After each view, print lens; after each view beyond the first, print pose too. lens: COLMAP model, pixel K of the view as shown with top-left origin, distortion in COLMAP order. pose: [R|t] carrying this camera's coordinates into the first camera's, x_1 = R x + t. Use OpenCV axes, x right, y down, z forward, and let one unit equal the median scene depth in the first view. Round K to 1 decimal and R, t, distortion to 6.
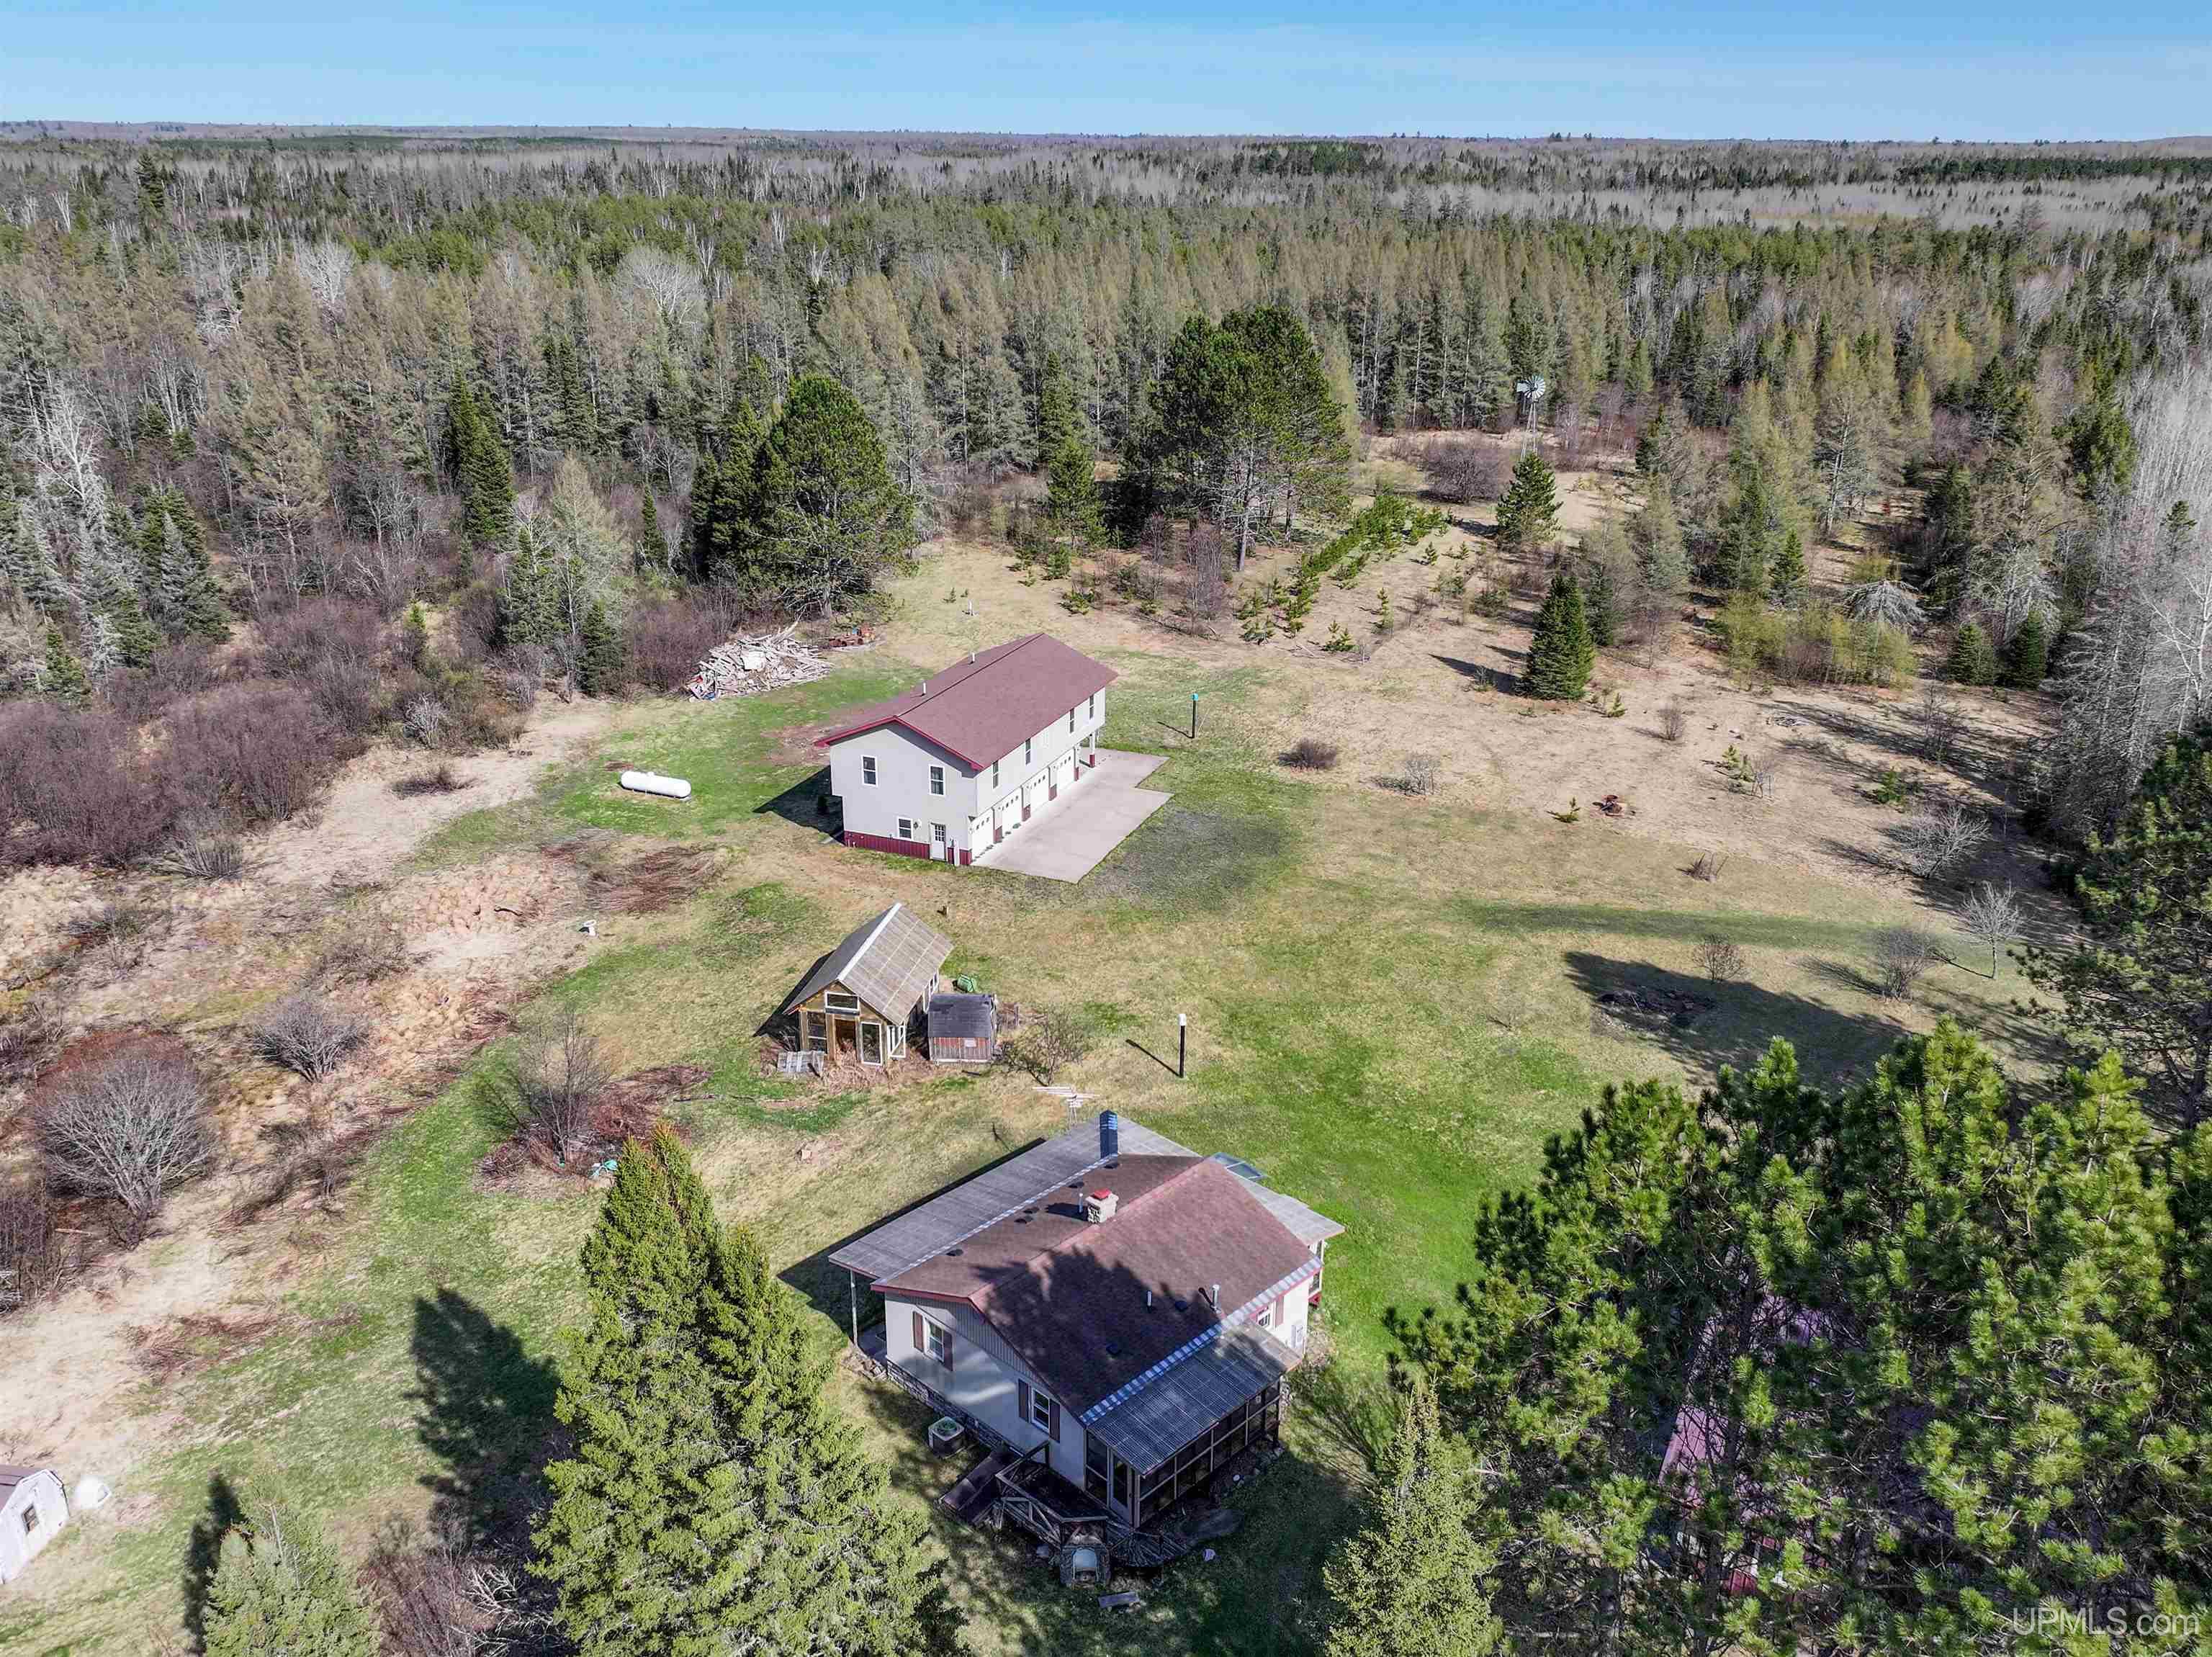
lens RADIAL K [[1807.6, 0, 1087.2], [0, 1807.6, 825.0], [0, 0, 1]] dist [-0.001497, 0.011788]
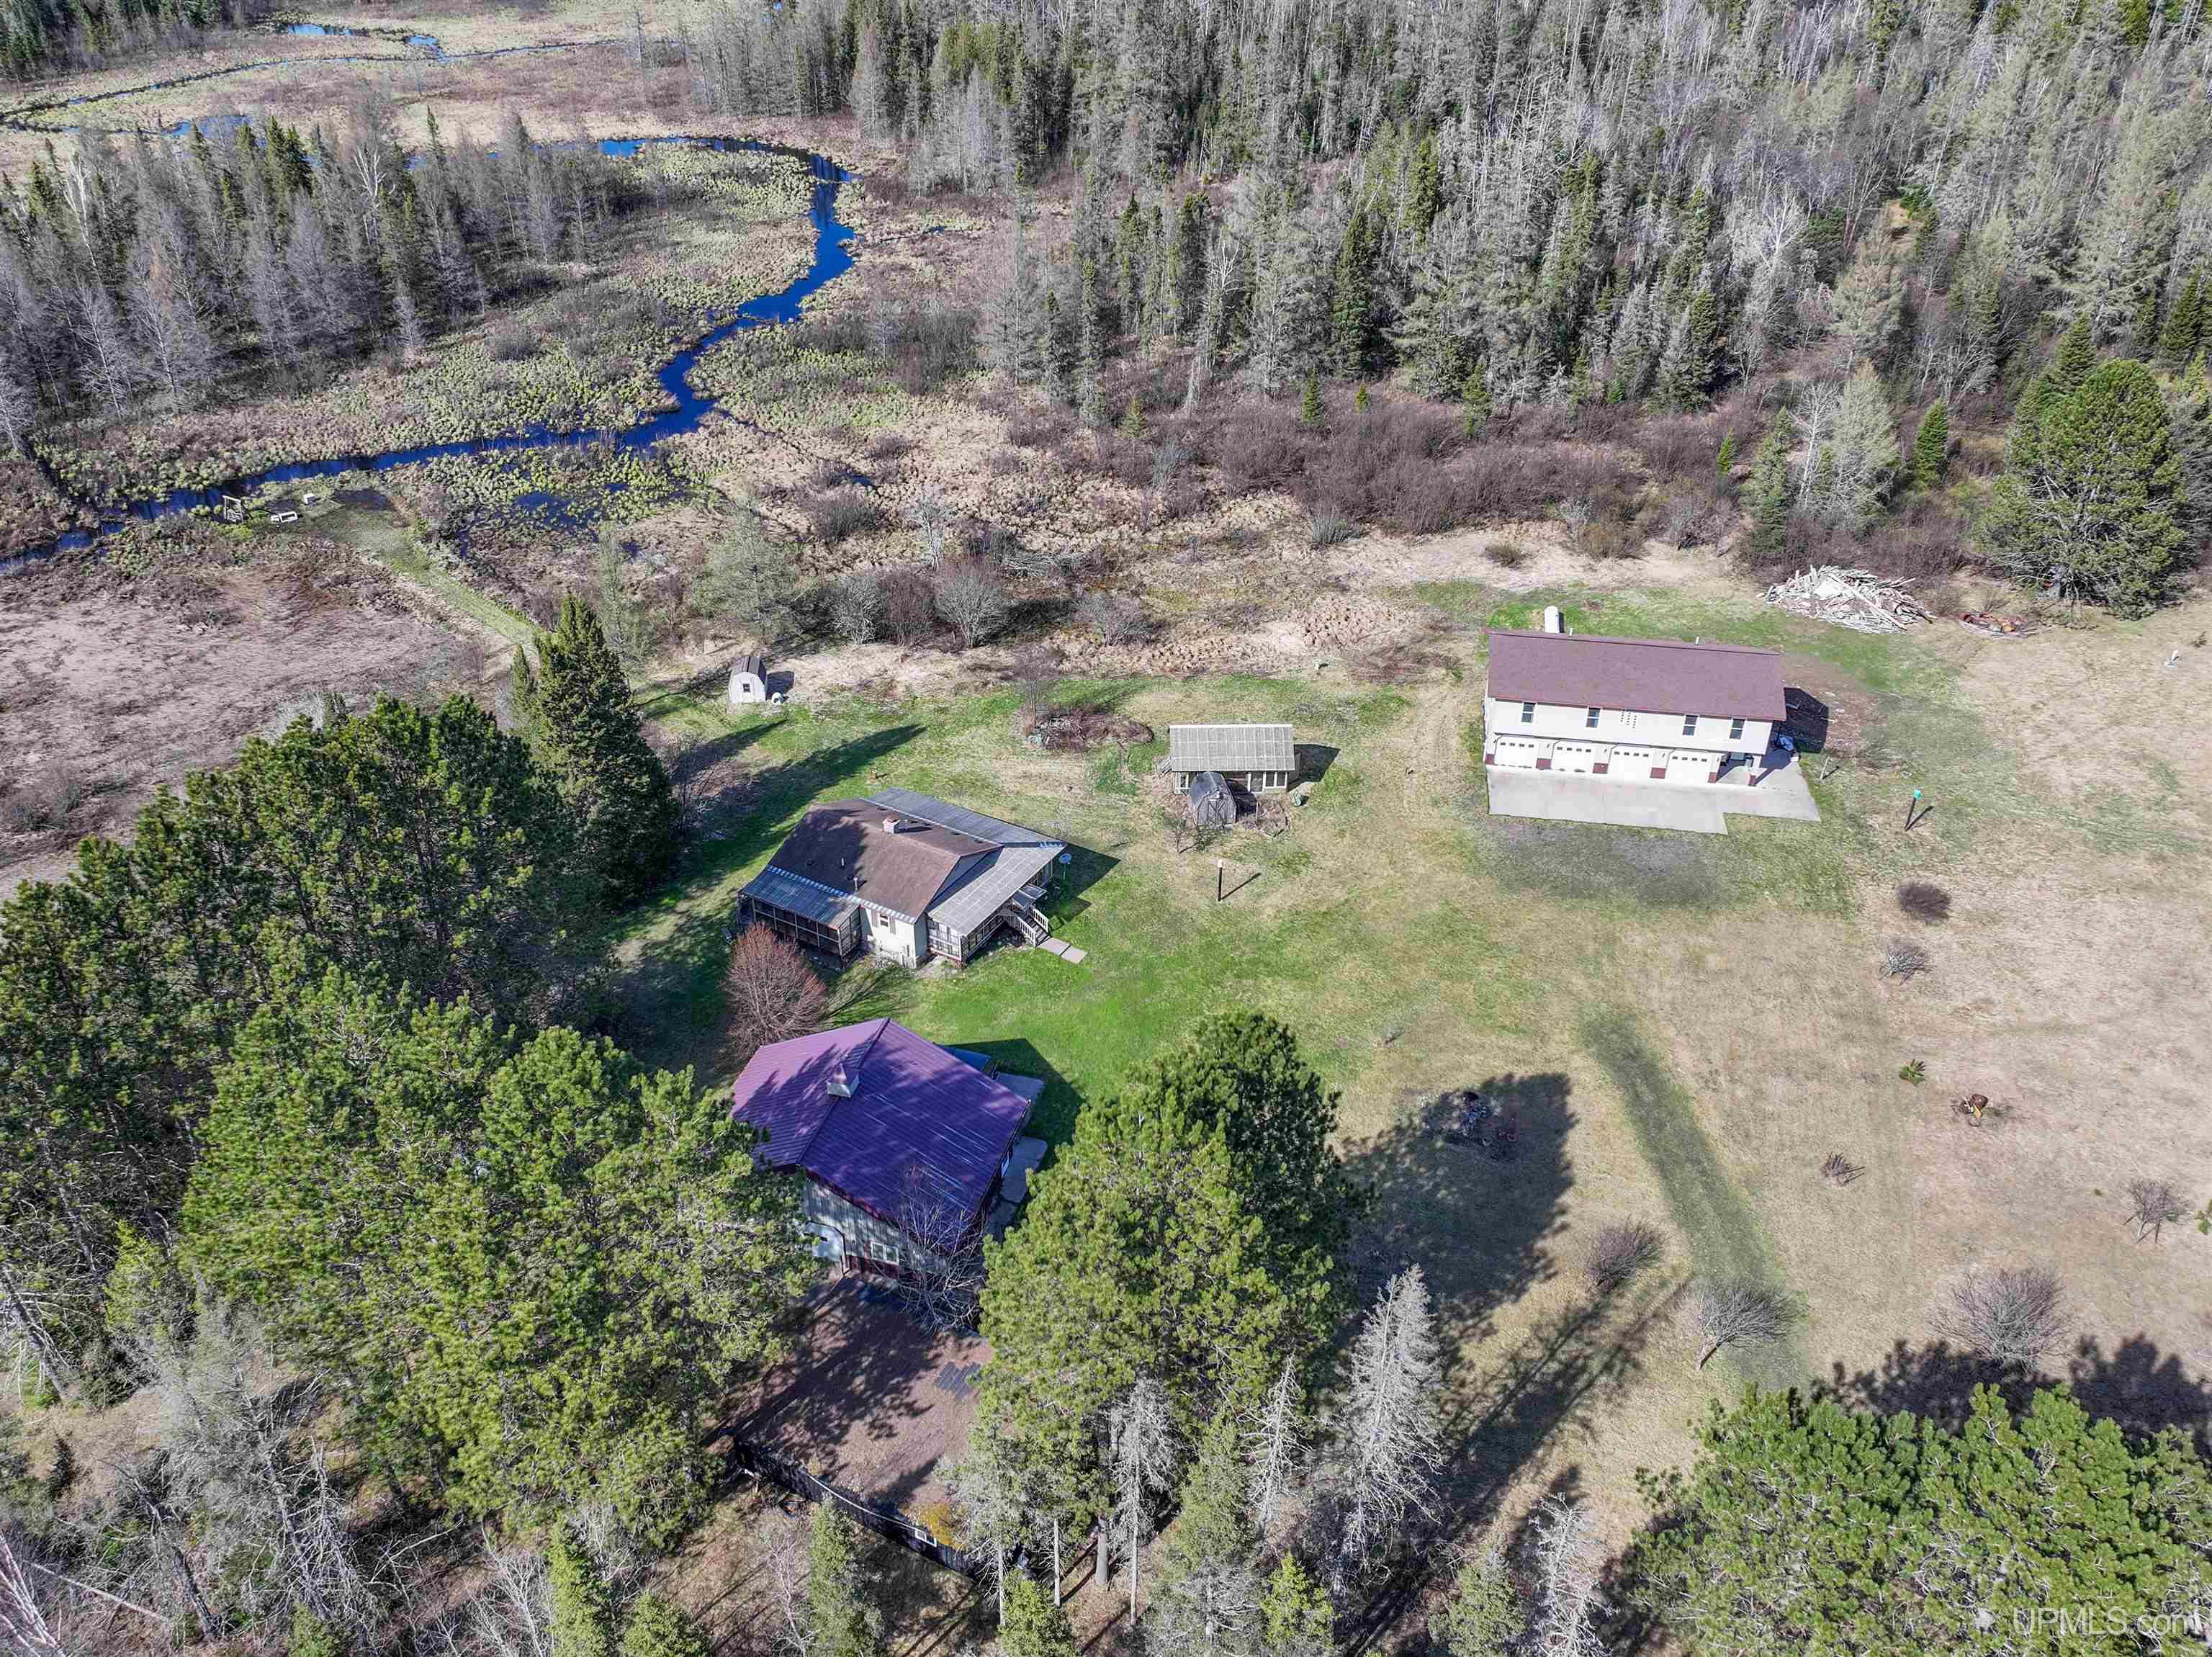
lens RADIAL K [[1807.6, 0, 1087.2], [0, 1807.6, 825.0], [0, 0, 1]] dist [-0.001497, 0.011788]
pose [[0.227875, 0.521086, -0.822522, 0.930085], [-0.346271, 0.832893, 0.431724, -0.390543], [0.910038, 0.186437, 0.370232, 0.281016]]
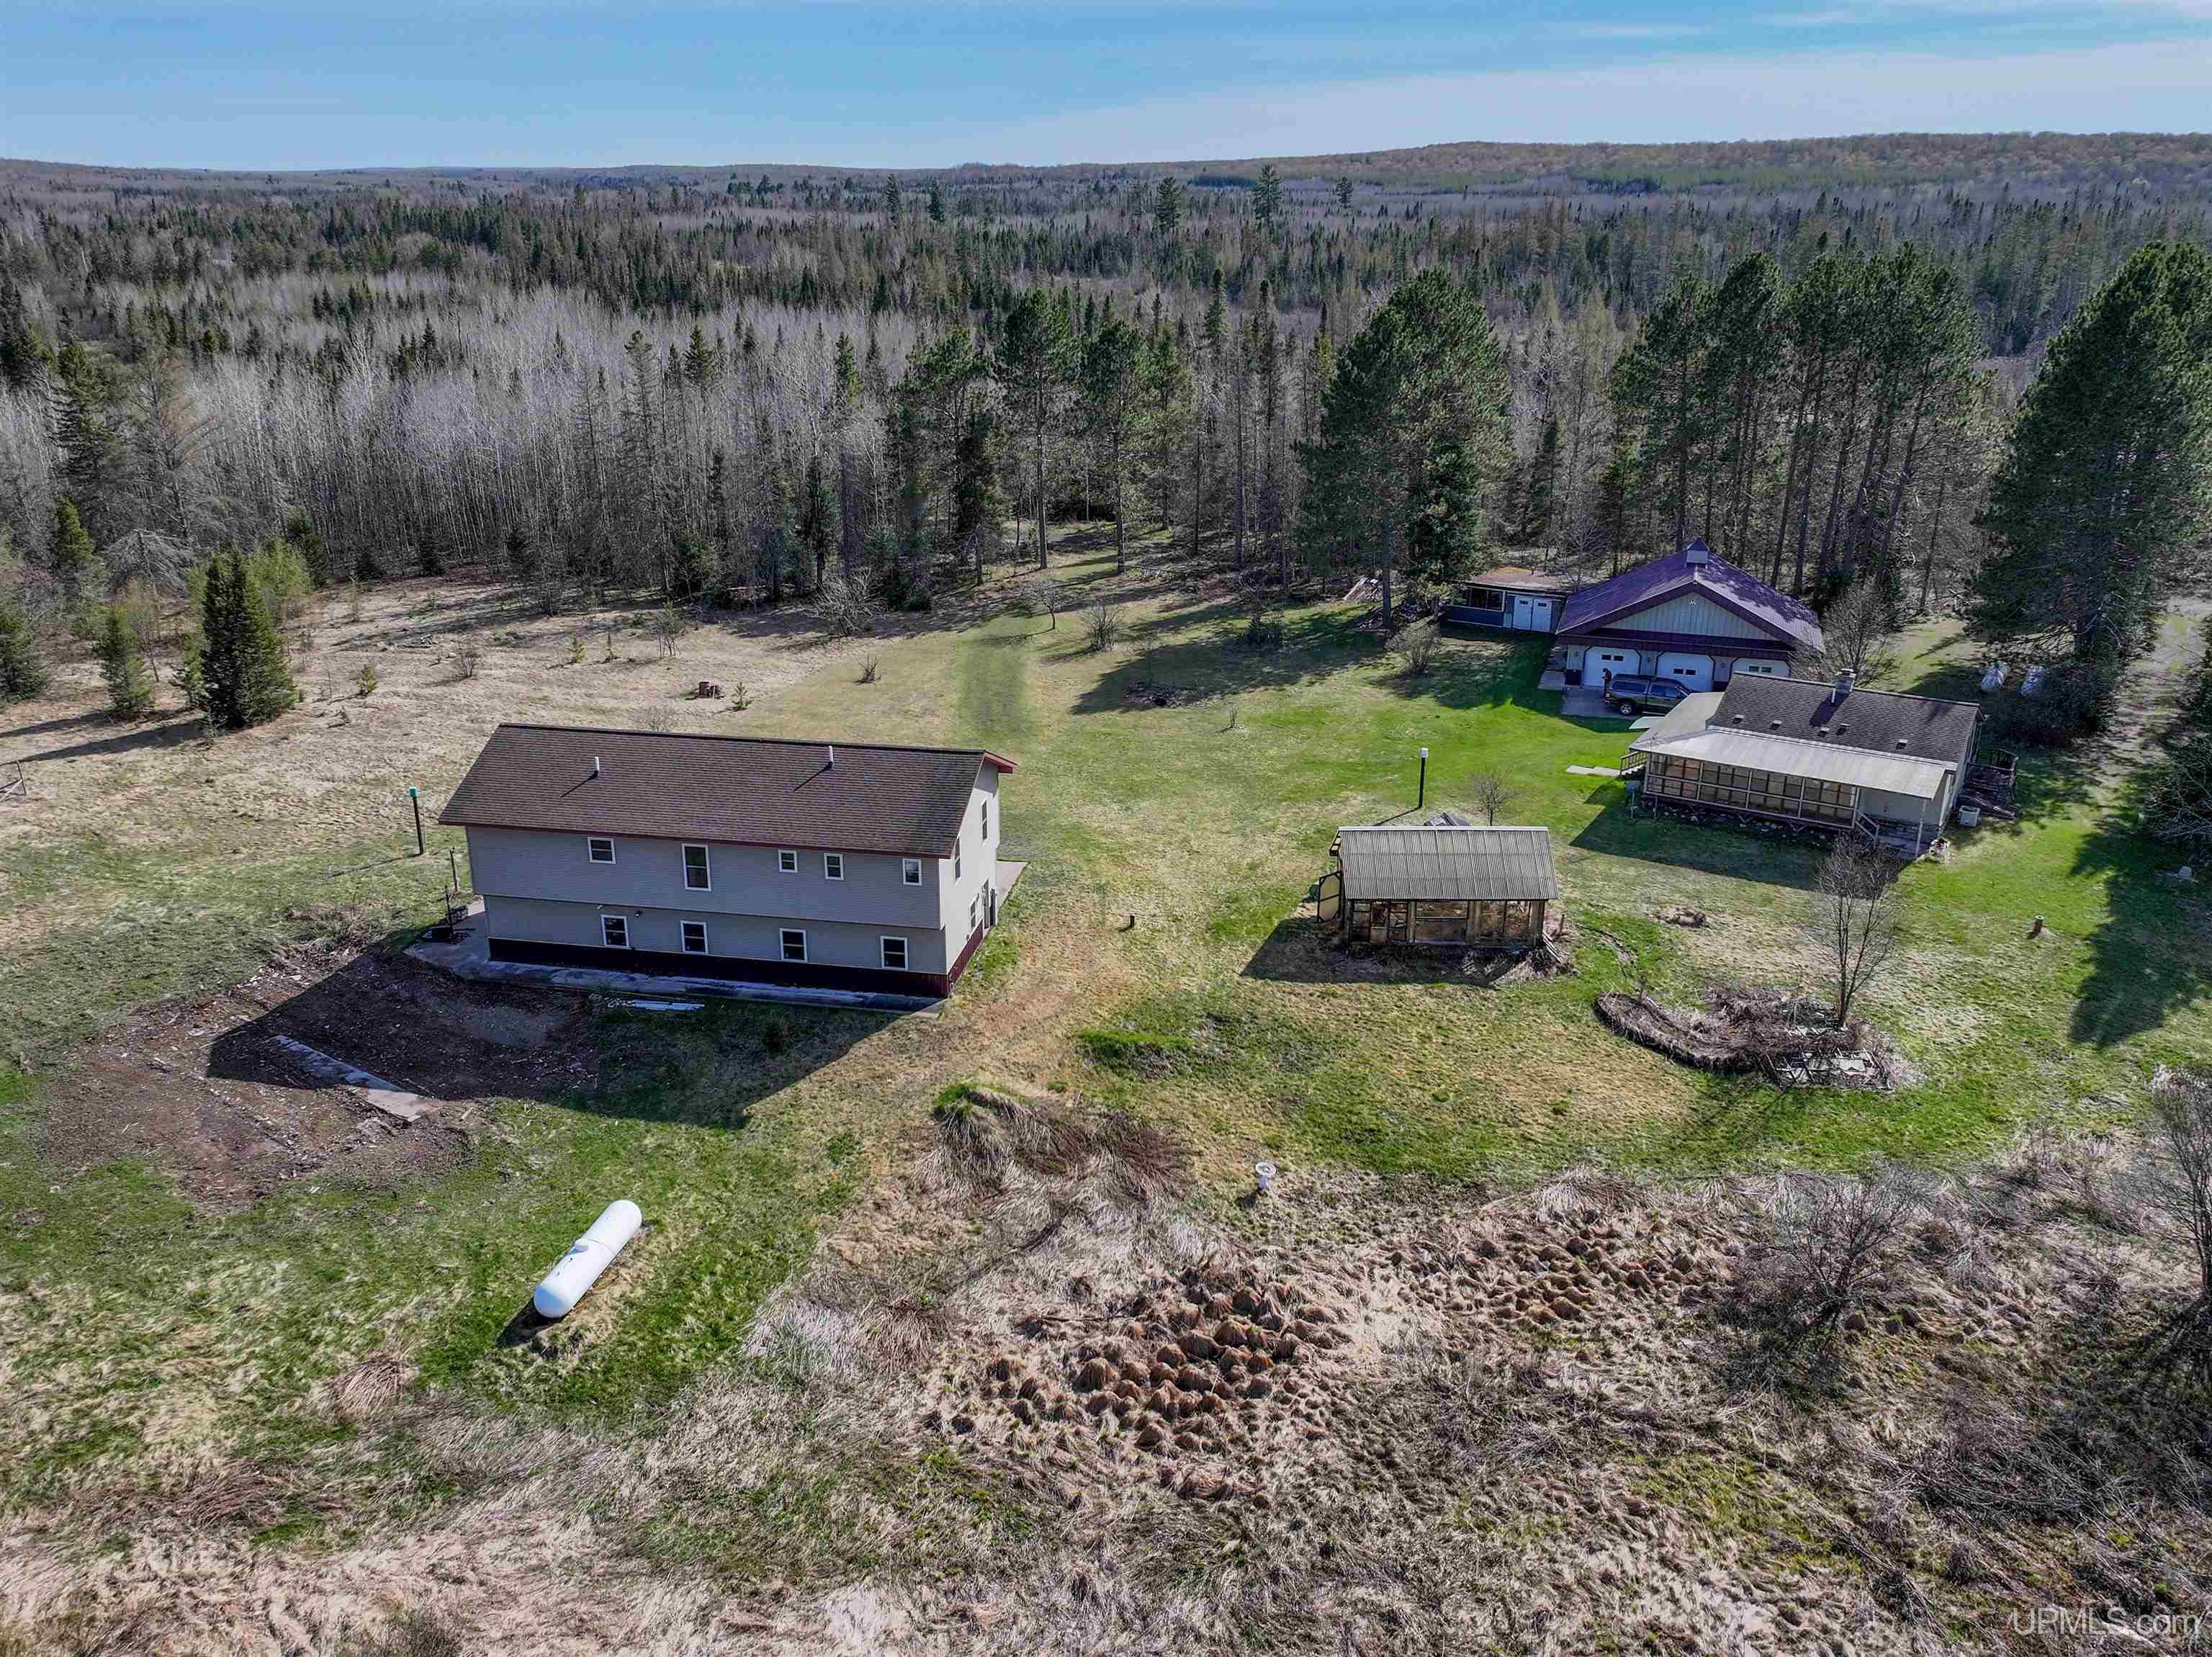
lens RADIAL K [[1748.9, 0, 1106.0], [0, 1748.9, 828.5], [0, 0, 1]] dist [-0.001426, 0.001504]
pose [[-0.212848, -0.344638, 0.914287, -0.714480], [0.340034, 0.851111, 0.399984, -0.277986], [-0.916009, 0.396025, -0.063969, 0.983531]]
